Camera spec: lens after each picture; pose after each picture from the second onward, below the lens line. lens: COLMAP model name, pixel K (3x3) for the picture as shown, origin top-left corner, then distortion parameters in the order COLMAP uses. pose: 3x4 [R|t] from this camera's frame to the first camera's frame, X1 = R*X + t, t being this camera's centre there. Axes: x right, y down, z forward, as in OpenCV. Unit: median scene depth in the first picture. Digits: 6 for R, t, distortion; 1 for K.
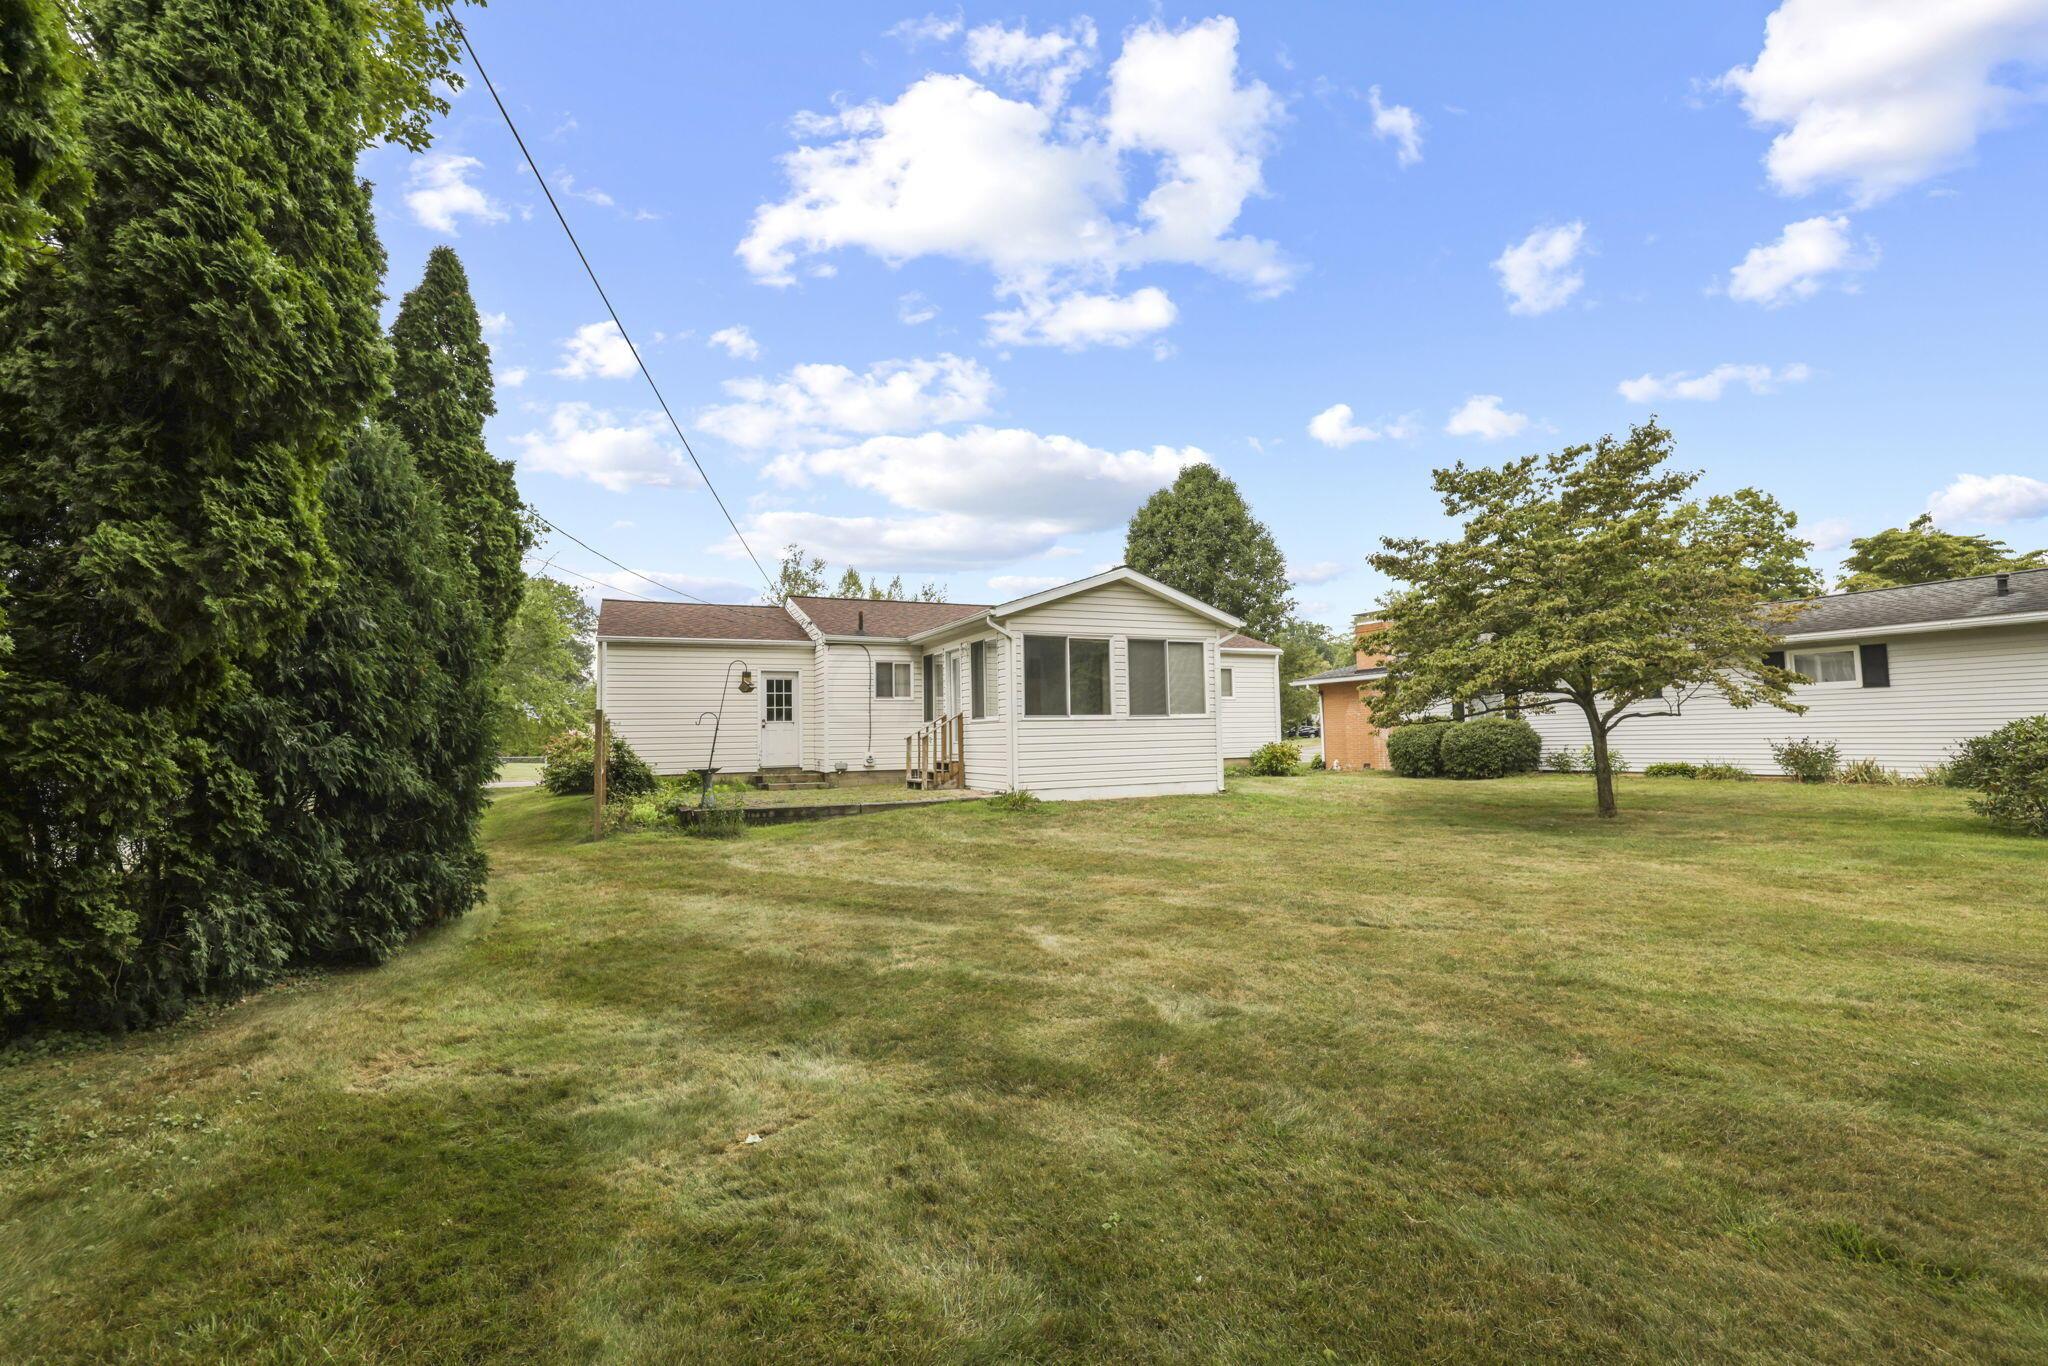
lens RADIAL K [[913.0, 0, 1024.0], [0, 913.0, 683.0], [0, 0, 1]] dist [0.000512, -0.000010]
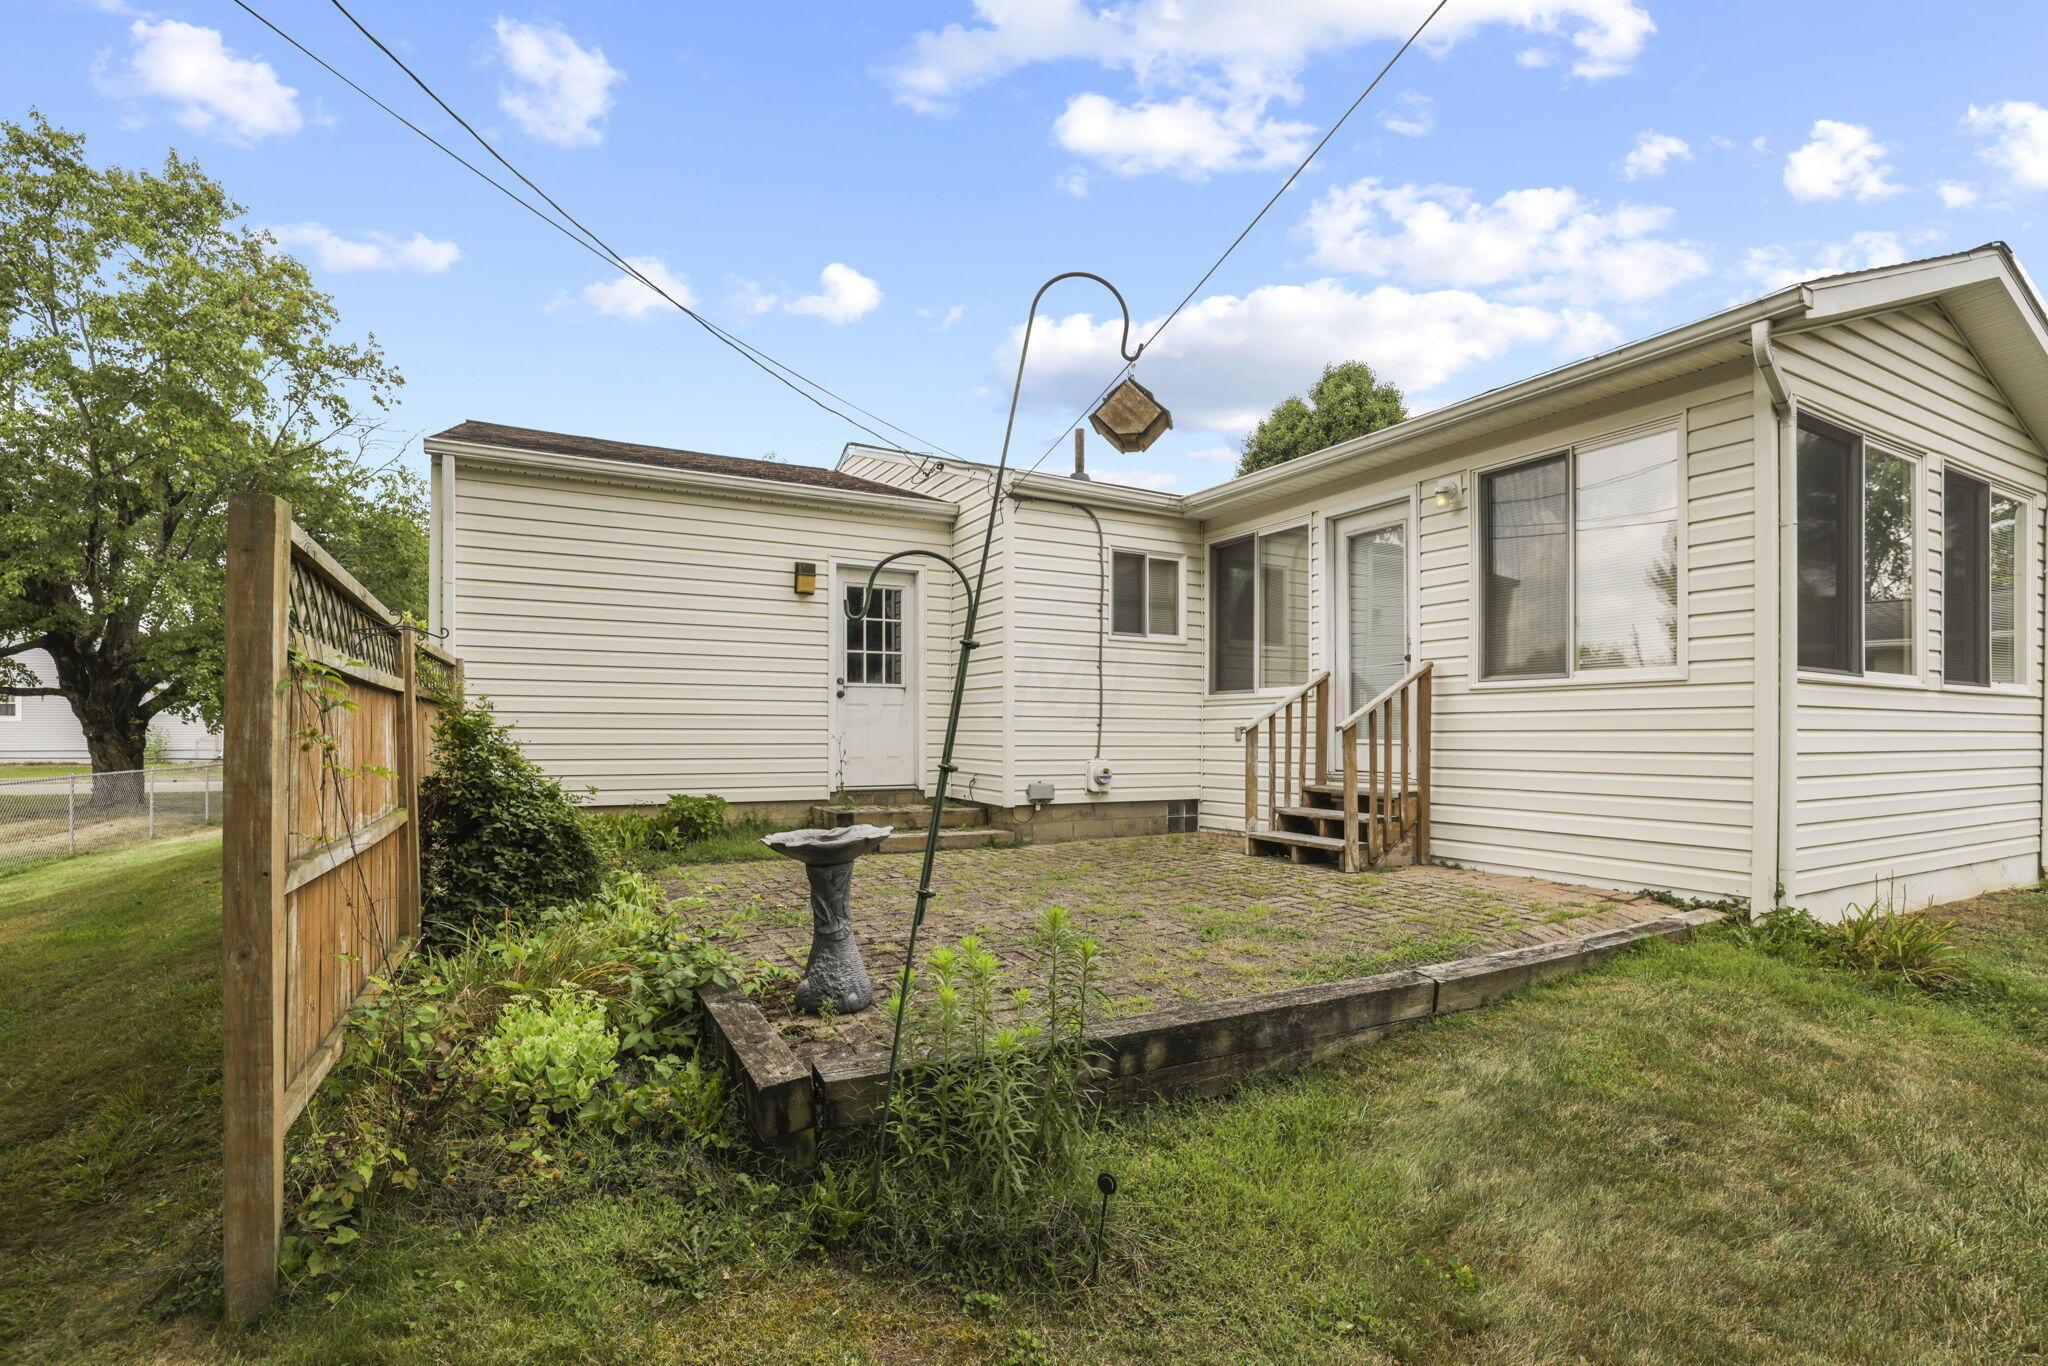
lens RADIAL K [[927.1, 0, 1021.2], [0, 927.1, 730.6], [0, 0, 1]] dist [-0.001932, -0.000105]
pose [[0.997129, 0.024602, 0.071620, -0.234343], [-0.028388, 0.998226, 0.052338, 0.039978], [-0.070205, -0.054220, 0.996058, 0.565715]]
